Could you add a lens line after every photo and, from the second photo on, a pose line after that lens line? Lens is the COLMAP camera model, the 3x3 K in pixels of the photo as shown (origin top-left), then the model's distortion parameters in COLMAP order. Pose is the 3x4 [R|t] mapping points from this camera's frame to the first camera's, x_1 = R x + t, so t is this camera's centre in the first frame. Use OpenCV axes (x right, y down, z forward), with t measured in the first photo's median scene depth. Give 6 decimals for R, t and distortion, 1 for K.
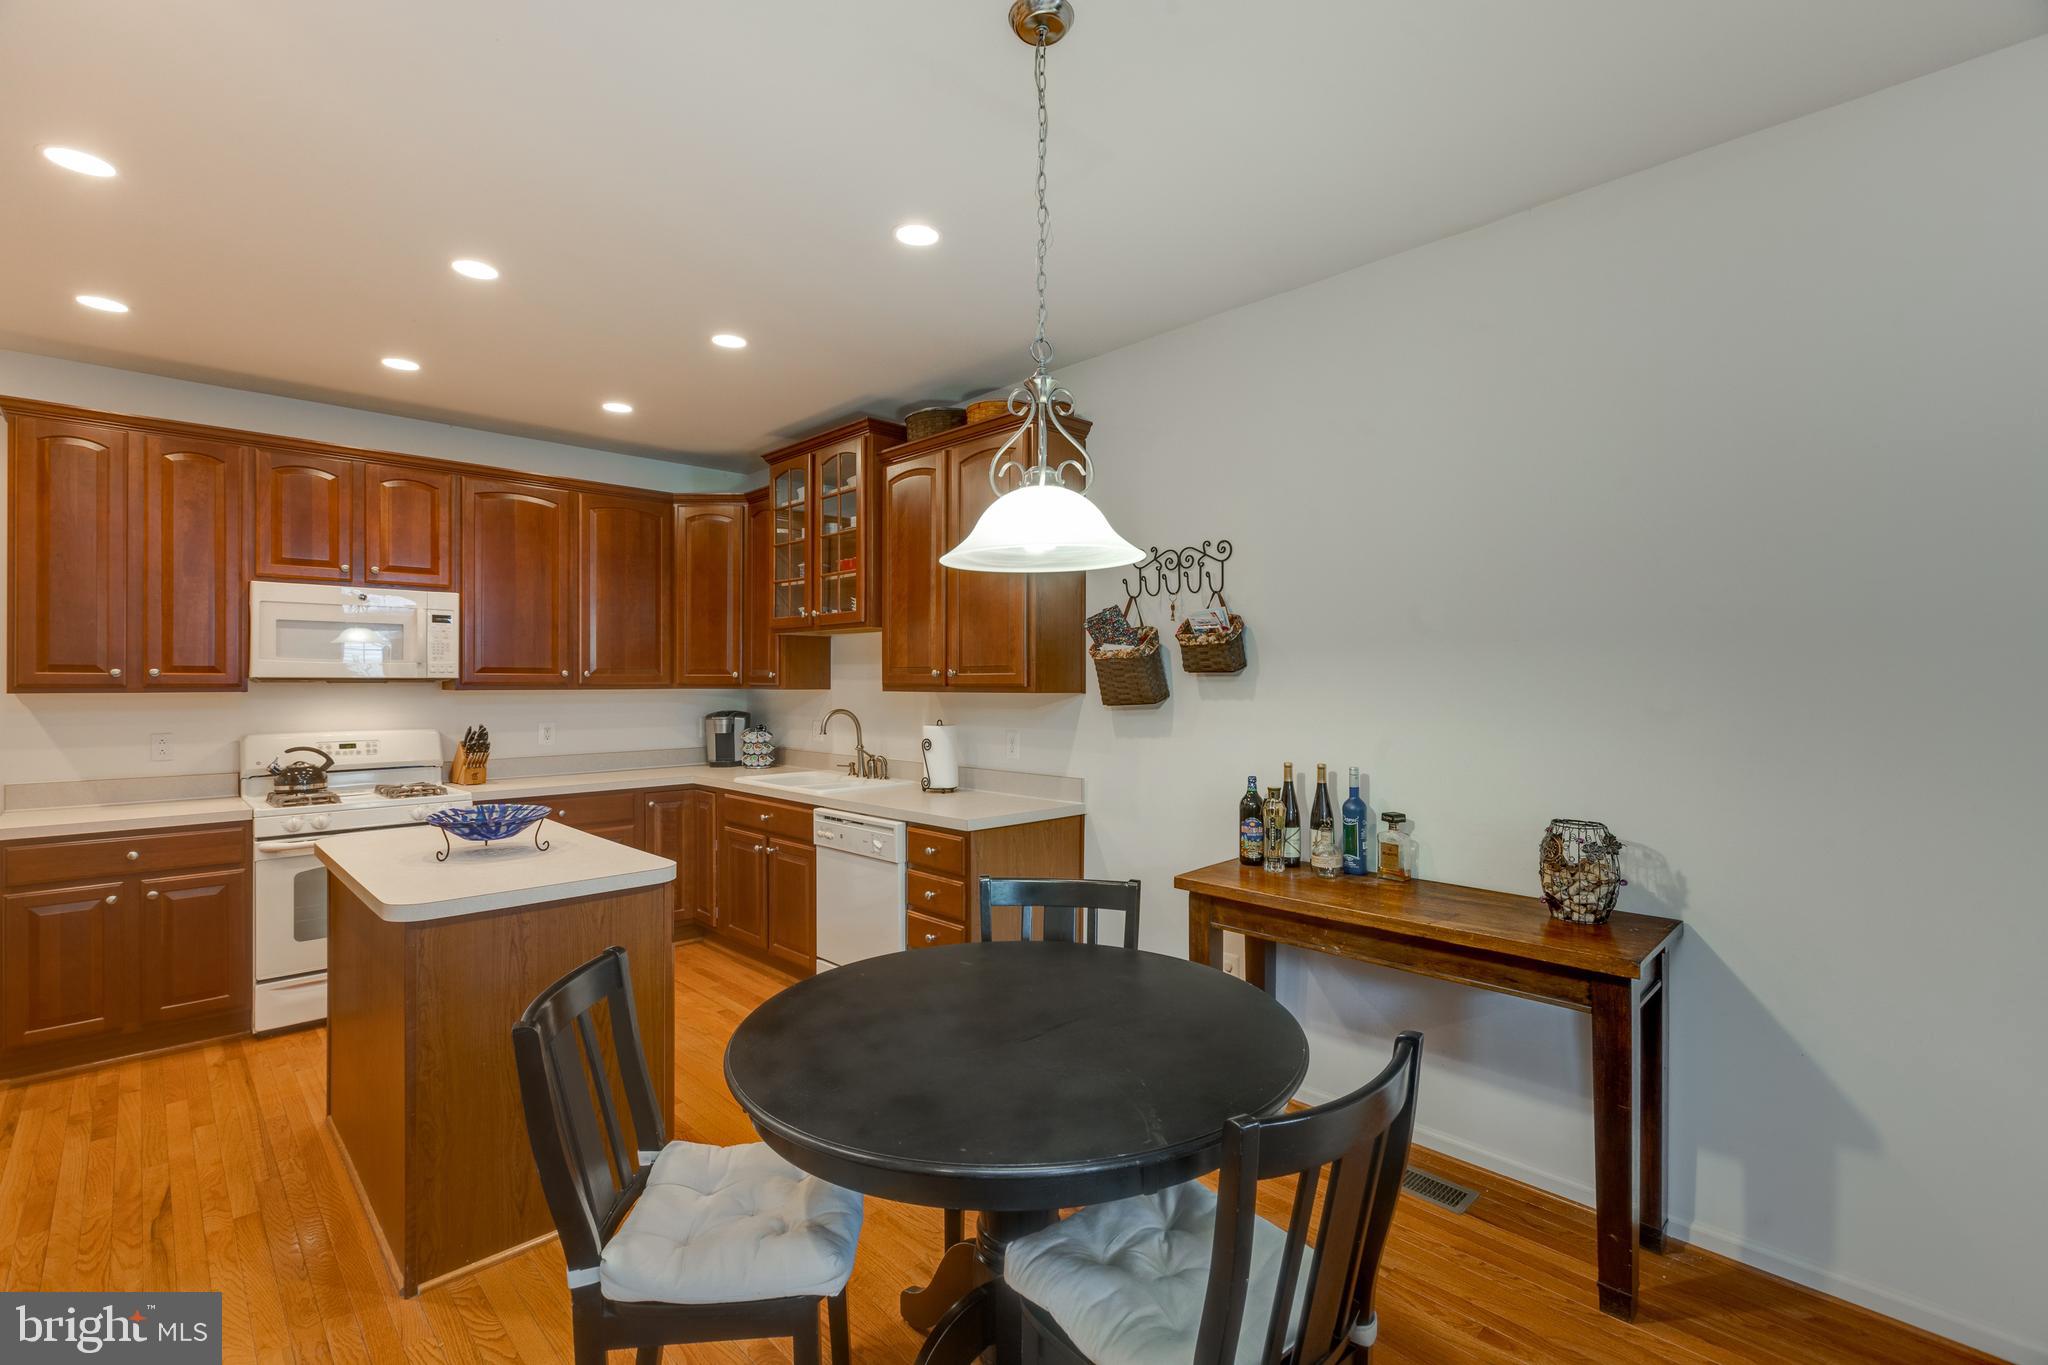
lens RADIAL K [[906.3, 0, 1024.0], [0, 906.3, 682.5], [0, 0, 1]] dist [0.002520, -0.003677]
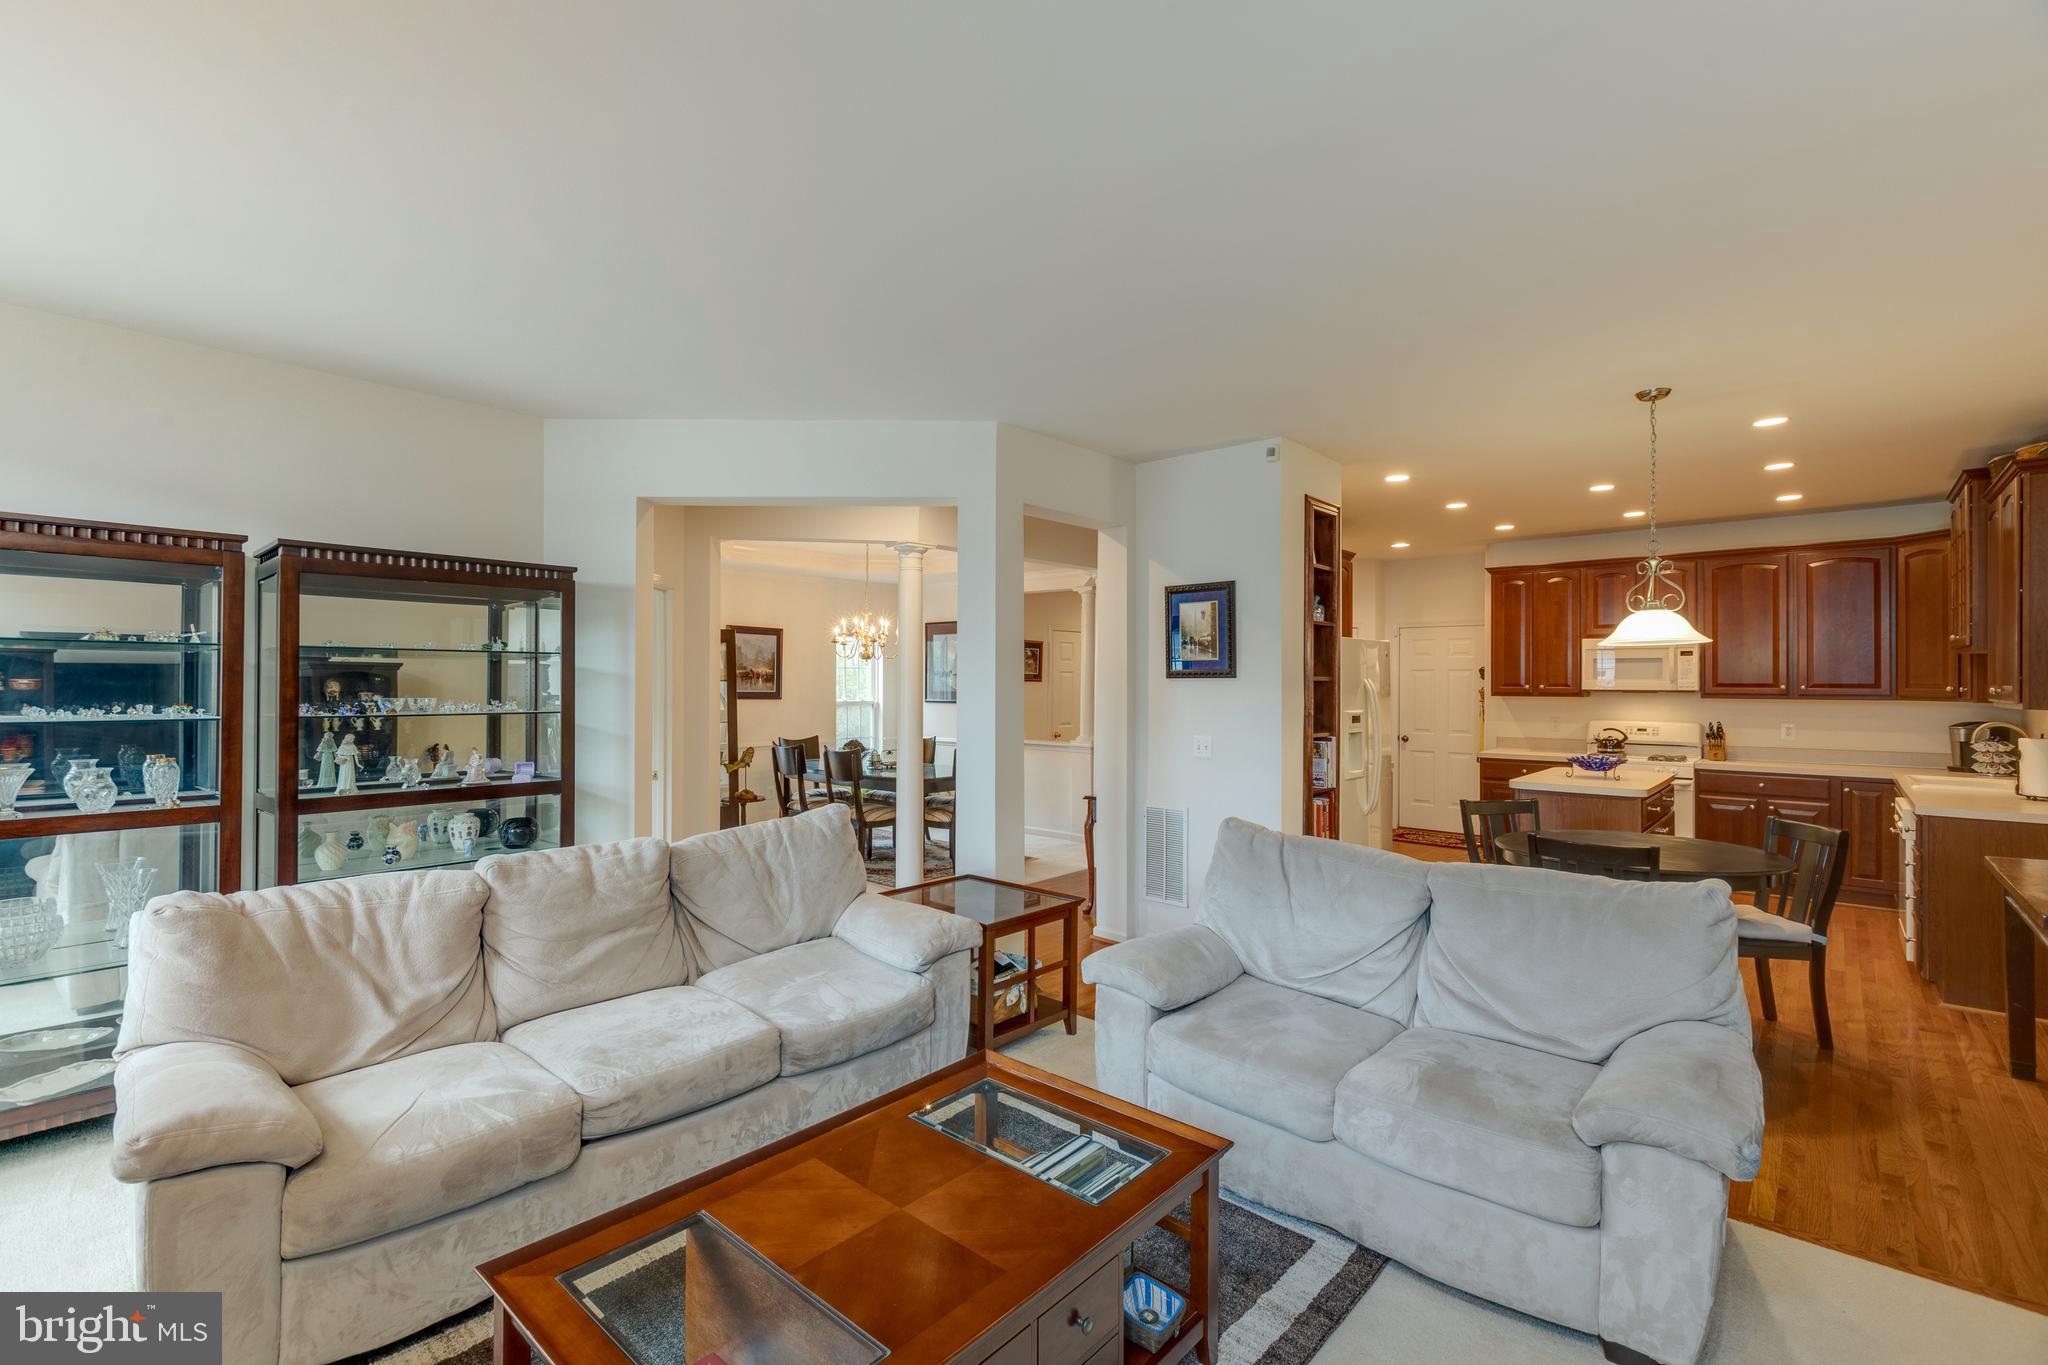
lens RADIAL K [[906.3, 0, 1024.0], [0, 906.3, 682.5], [0, 0, 1]] dist [0.002520, -0.003677]
pose [[0.070267, 0.000033, -0.997528, 0.908494], [-0.004194, 0.999991, -0.000262, -0.014142], [0.997519, 0.004202, 0.070267, -0.286879]]
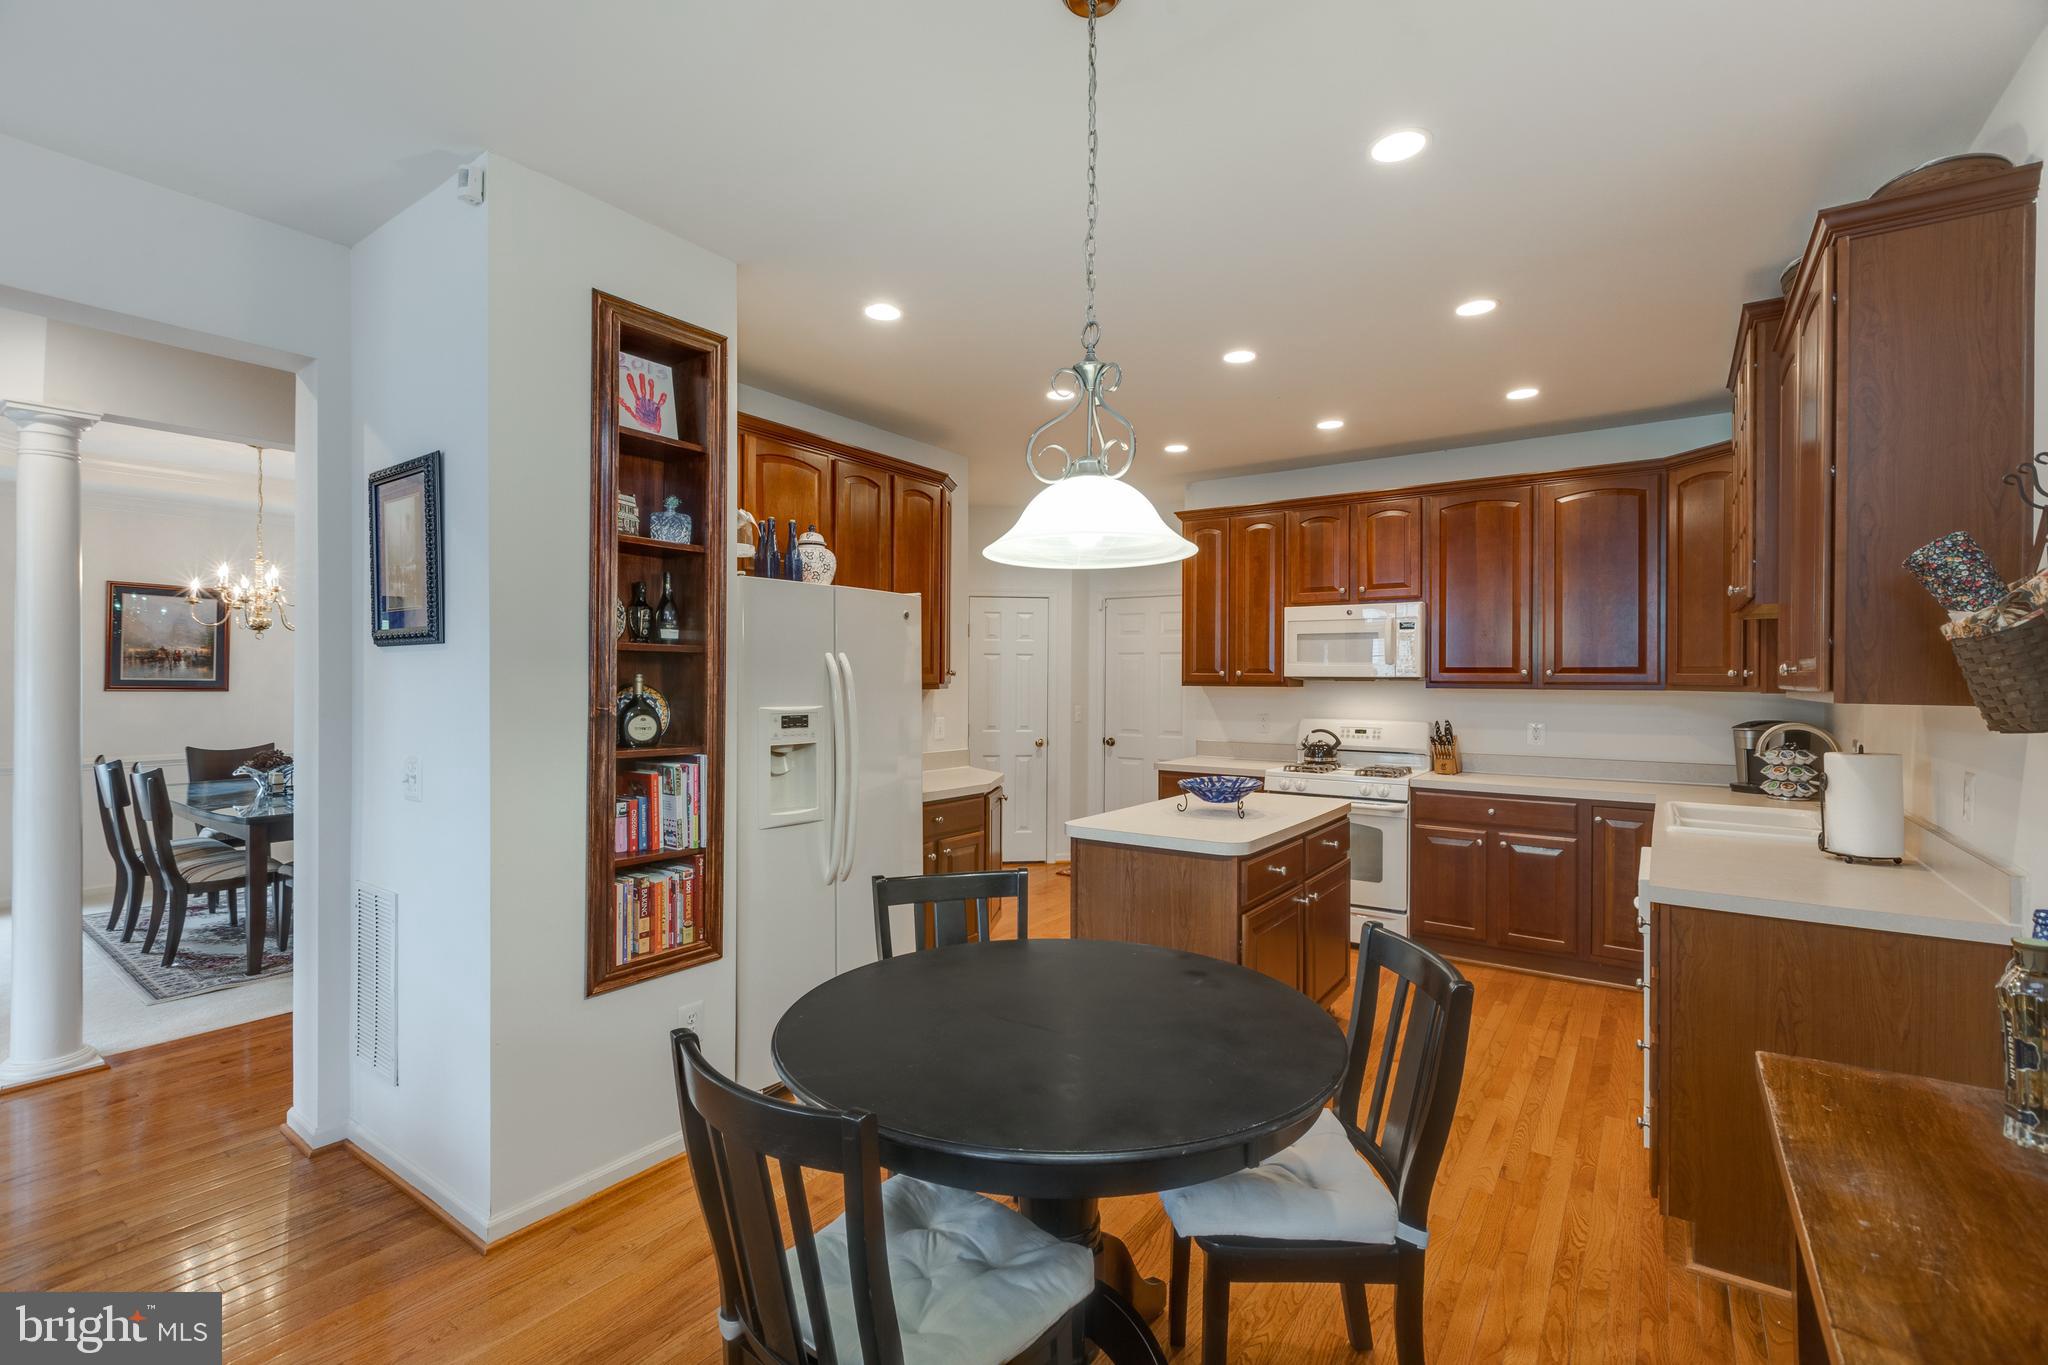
lens RADIAL K [[906.3, 0, 1024.0], [0, 906.3, 682.5], [0, 0, 1]] dist [0.002520, -0.003677]
pose [[0.183224, 0.006125, -0.983052, 0.417064], [-0.005624, 0.999971, 0.005182, -0.001528], [0.983055, 0.004579, 0.183253, 0.329909]]
